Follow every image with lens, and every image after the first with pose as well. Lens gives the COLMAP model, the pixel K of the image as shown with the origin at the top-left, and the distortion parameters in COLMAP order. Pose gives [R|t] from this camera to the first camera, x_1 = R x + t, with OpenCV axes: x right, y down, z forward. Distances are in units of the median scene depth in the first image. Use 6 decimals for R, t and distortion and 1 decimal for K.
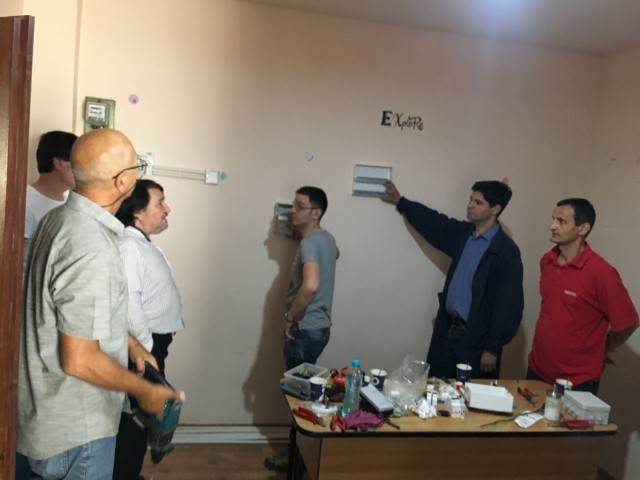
lens RADIAL K [[543.0, 0, 318.3], [0, 543.0, 244.8], [0, 0, 1]] dist [0.037533, -0.085153]
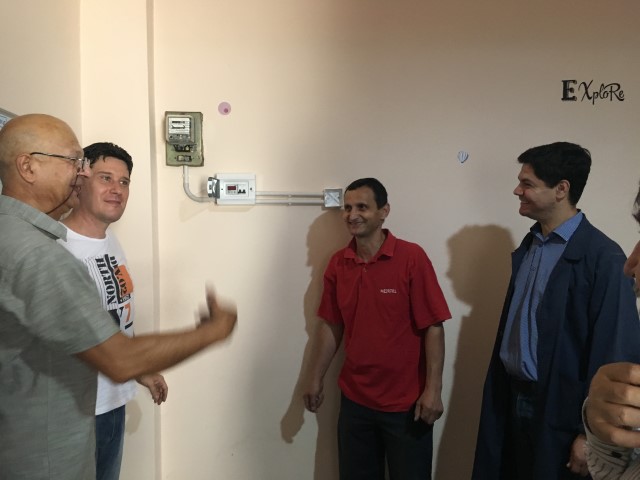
lens RADIAL K [[543.0, 0, 315.0], [0, 543.0, 241.5], [0, 0, 1]] dist [0.037533, -0.085153]
pose [[0.980772, -0.099649, -0.167797, -0.110892], [0.081420, 0.990340, -0.112235, 0.014507], [0.177360, 0.096415, 0.979412, 0.308537]]
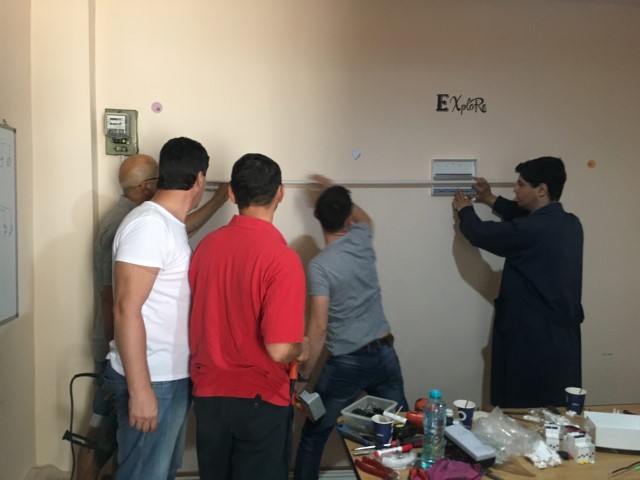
lens RADIAL K [[543.0, 0, 318.5], [0, 543.0, 237.6], [0, 0, 1]] dist [0.037533, -0.085153]
pose [[0.992017, -0.075886, -0.100717, 0.001366], [0.068936, 0.995106, -0.070788, 0.031820], [0.105596, 0.063280, 0.992394, 0.153699]]
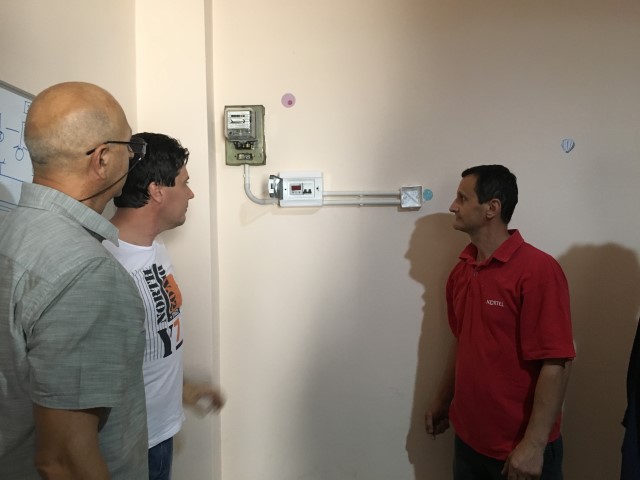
lens RADIAL K [[543.0, 0, 314.8], [0, 543.0, 240.6], [0, 0, 1]] dist [0.037533, -0.085153]
pose [[0.949417, -0.108420, -0.294706, -0.130039], [0.068295, 0.987332, -0.143214, 0.010059], [0.306500, 0.115843, 0.944795, 0.399863]]
